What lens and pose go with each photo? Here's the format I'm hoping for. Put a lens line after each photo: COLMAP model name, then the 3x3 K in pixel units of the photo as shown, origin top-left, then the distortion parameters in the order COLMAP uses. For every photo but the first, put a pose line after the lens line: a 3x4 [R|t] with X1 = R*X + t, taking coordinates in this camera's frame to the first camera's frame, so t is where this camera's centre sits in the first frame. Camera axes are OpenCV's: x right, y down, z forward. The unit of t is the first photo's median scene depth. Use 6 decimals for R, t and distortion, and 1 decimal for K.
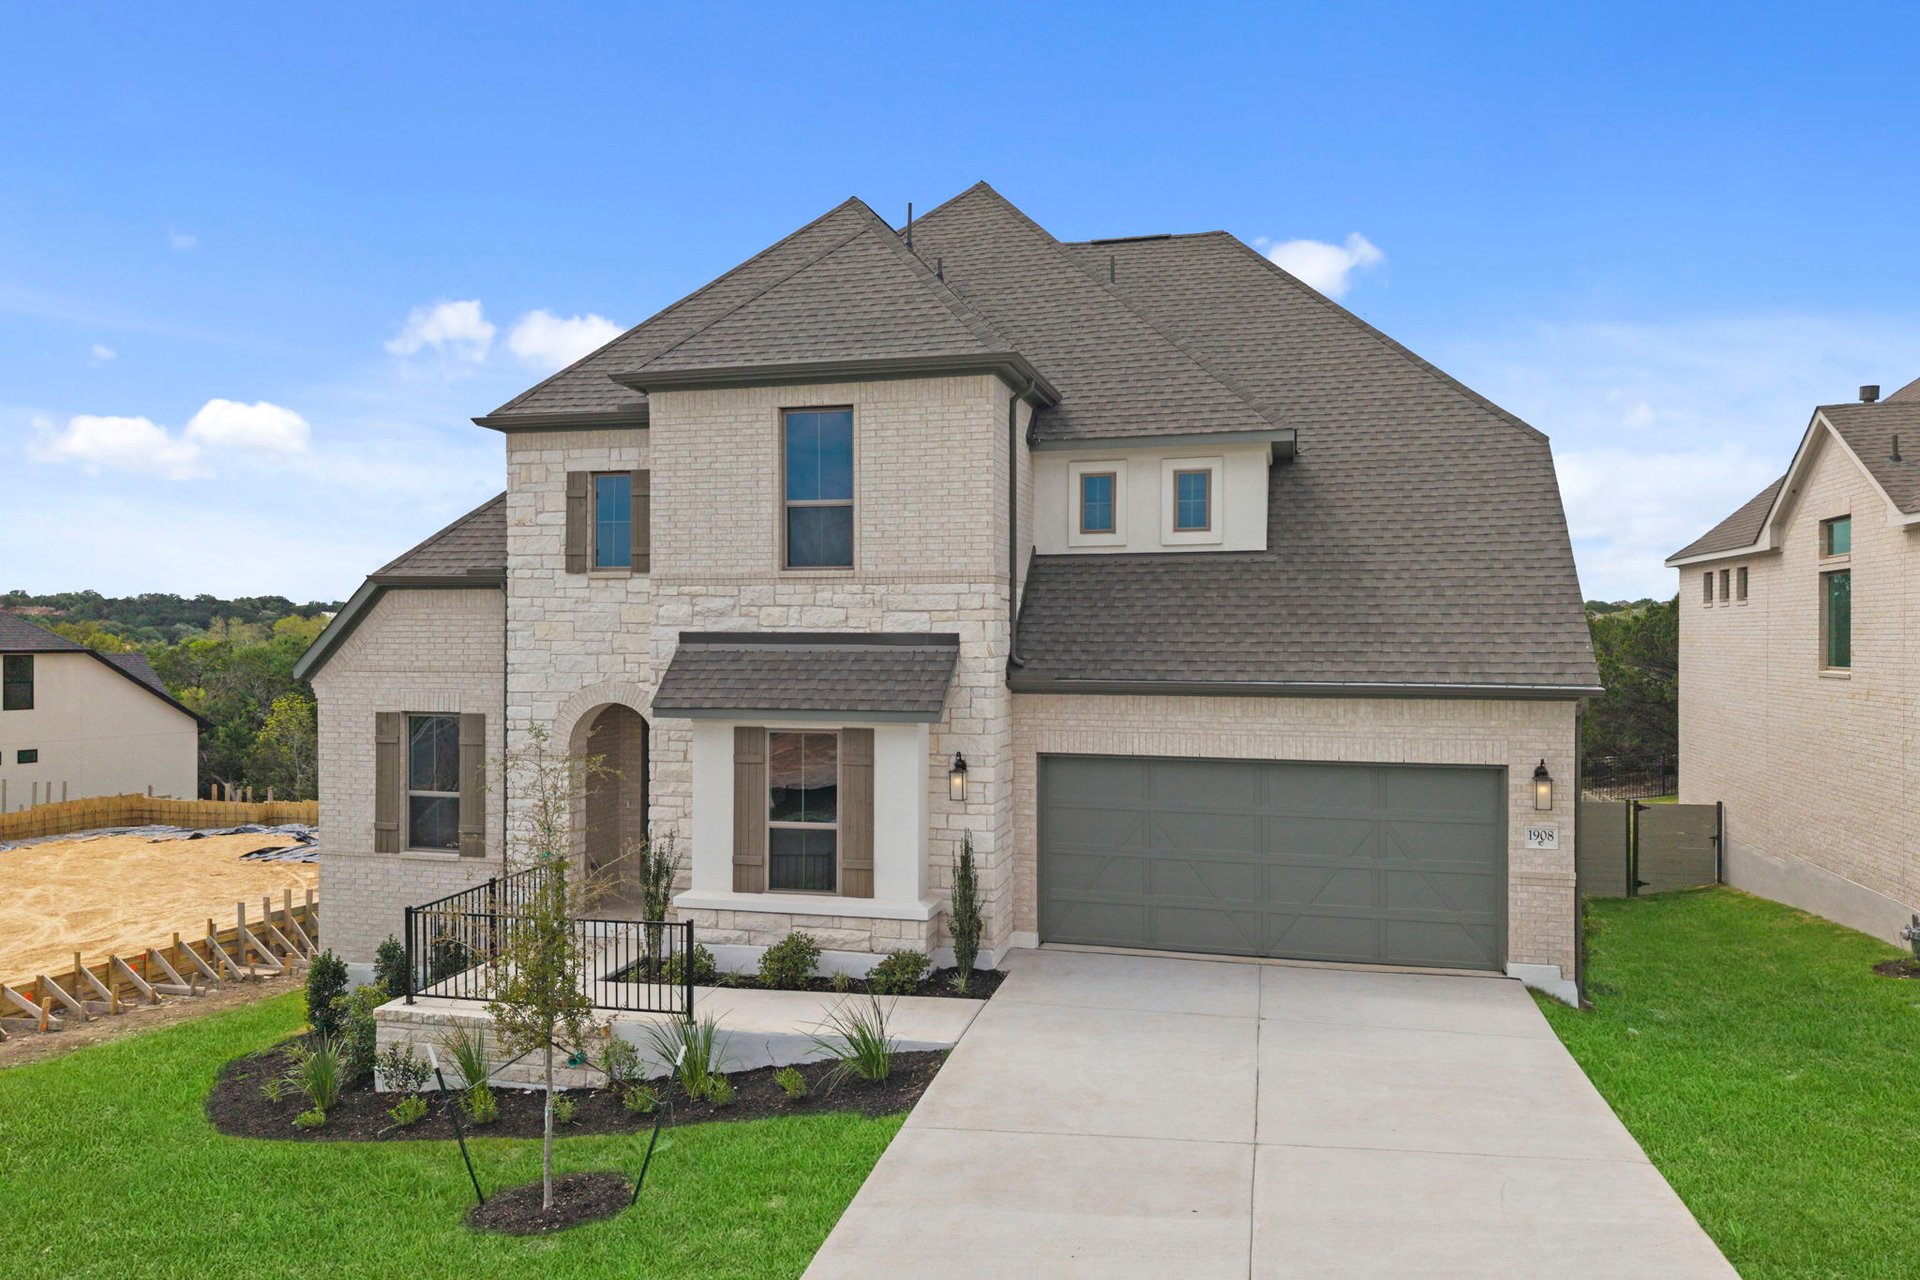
lens RADIAL K [[879.0, 0, 963.1], [0, 879.0, 633.8], [0, 0, 1]] dist [-0.002618, 0.001544]
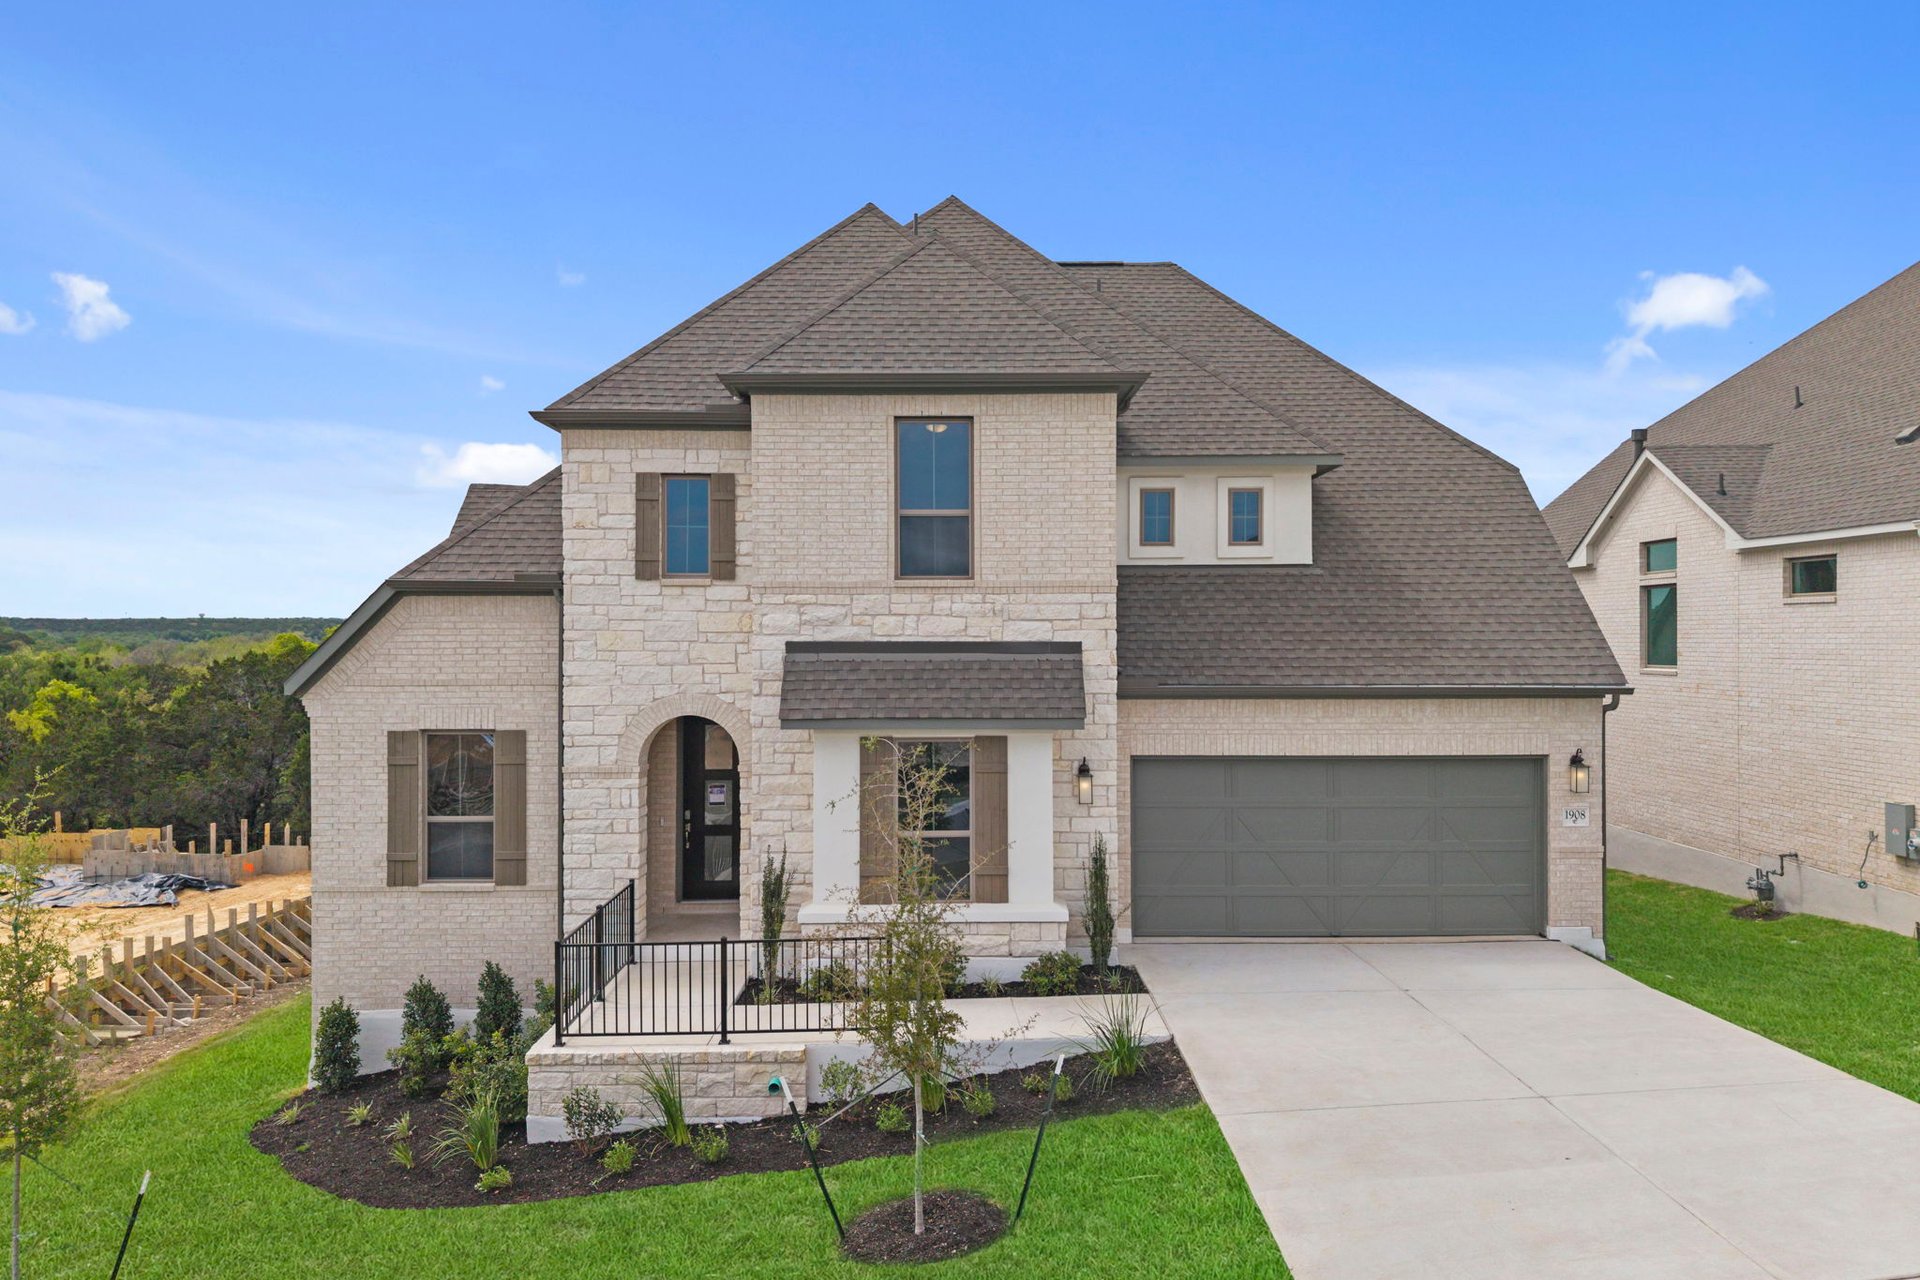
lens RADIAL K [[874.4, 0, 900.9], [0, 874.4, 636.4], [0, 0, 1]] dist [0.001247, -0.000994]
pose [[0.983860, -0.003304, 0.178907, -0.381191], [0.003666, 0.999992, -0.001688, -0.005774], [-0.178900, 0.002317, 0.983865, 0.024080]]
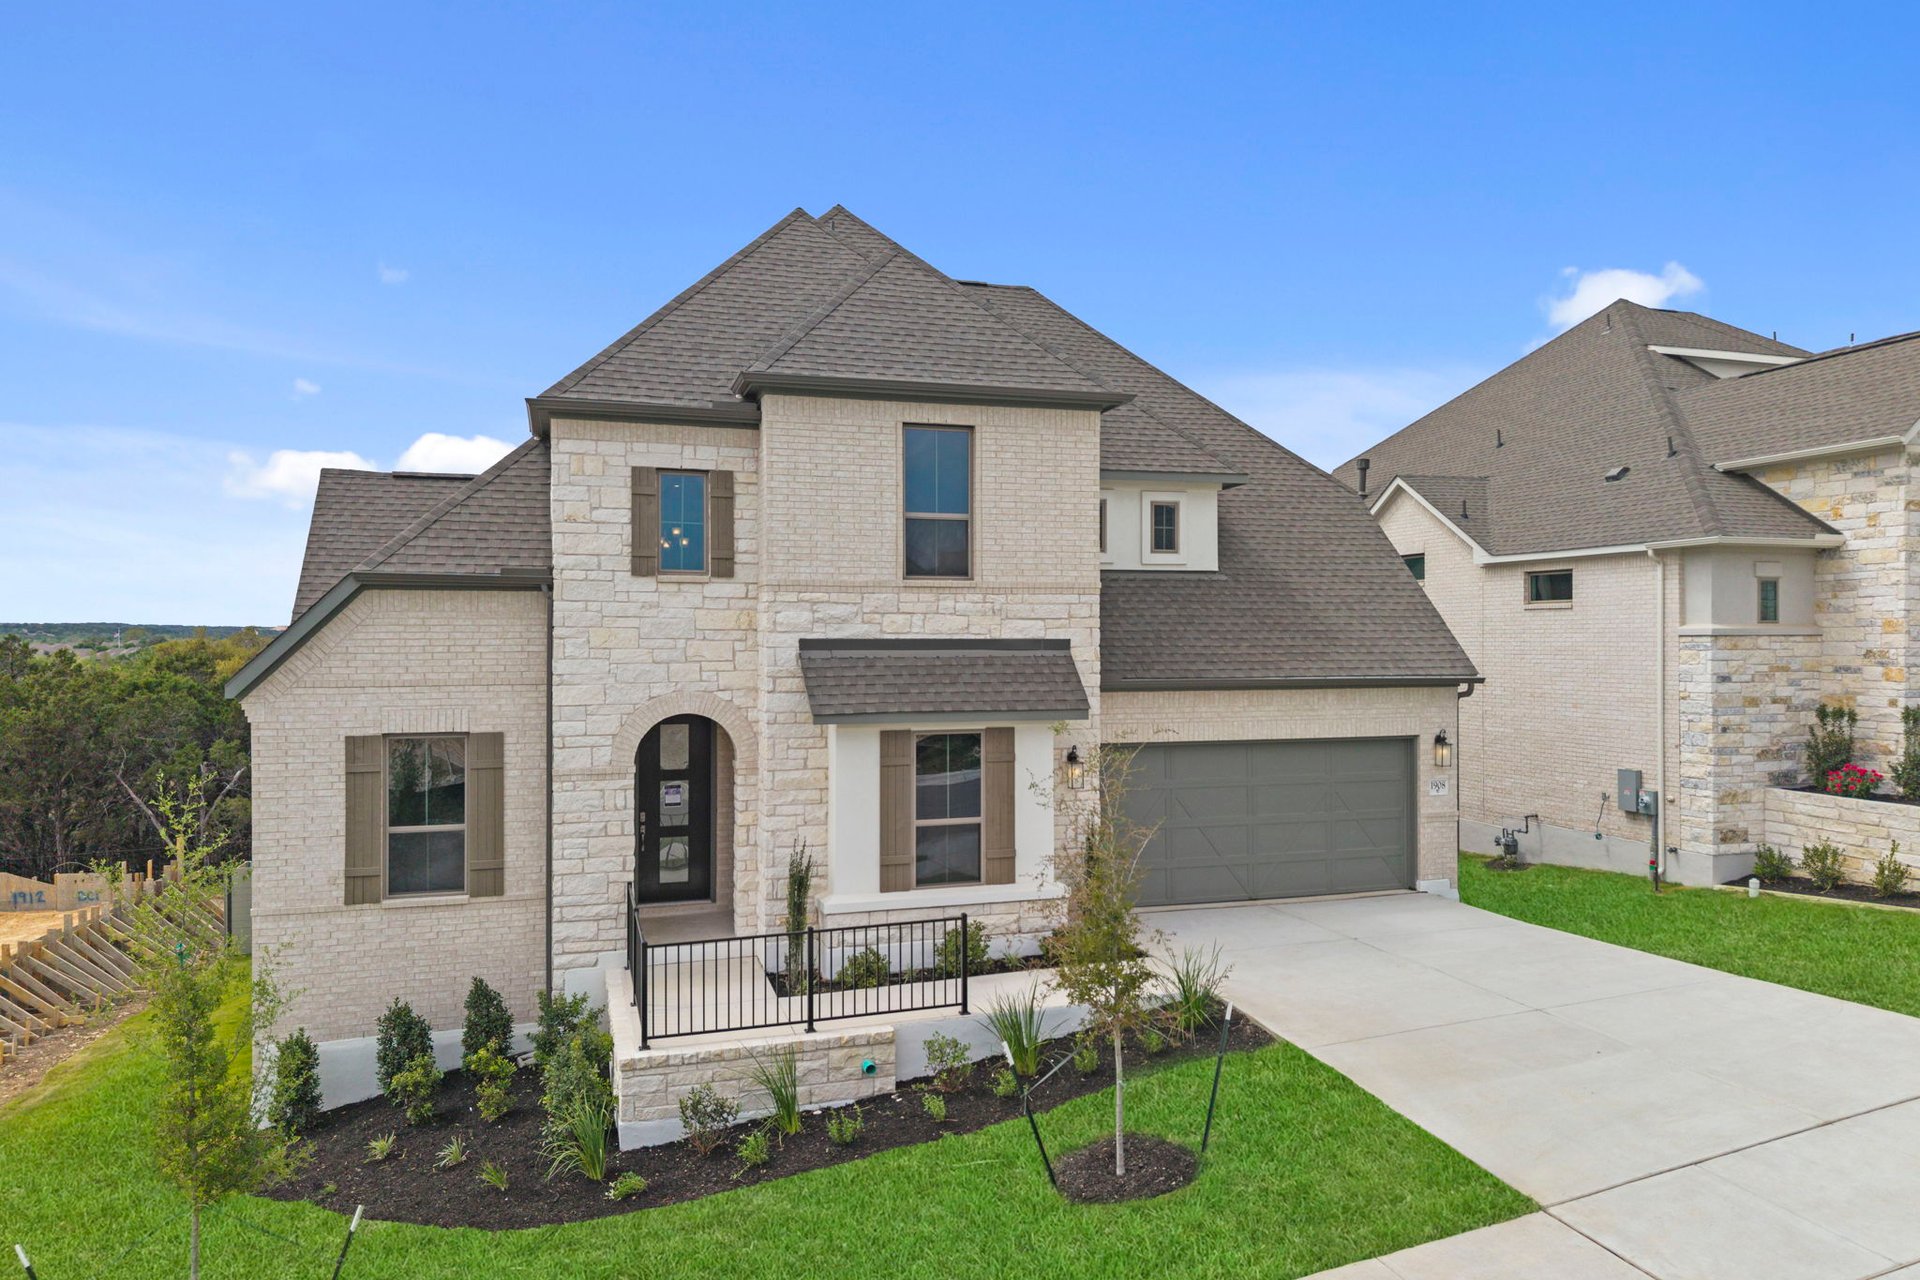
lens RADIAL K [[883.2, 0, 789.2], [0, 883.2, 637.8], [0, 0, 1]] dist [0.001343, 0.000750]
pose [[0.929361, -0.002394, 0.369166, -0.721064], [0.003320, 0.999993, -0.001875, -0.001252], [-0.369158, 0.002968, 0.929362, 0.081856]]
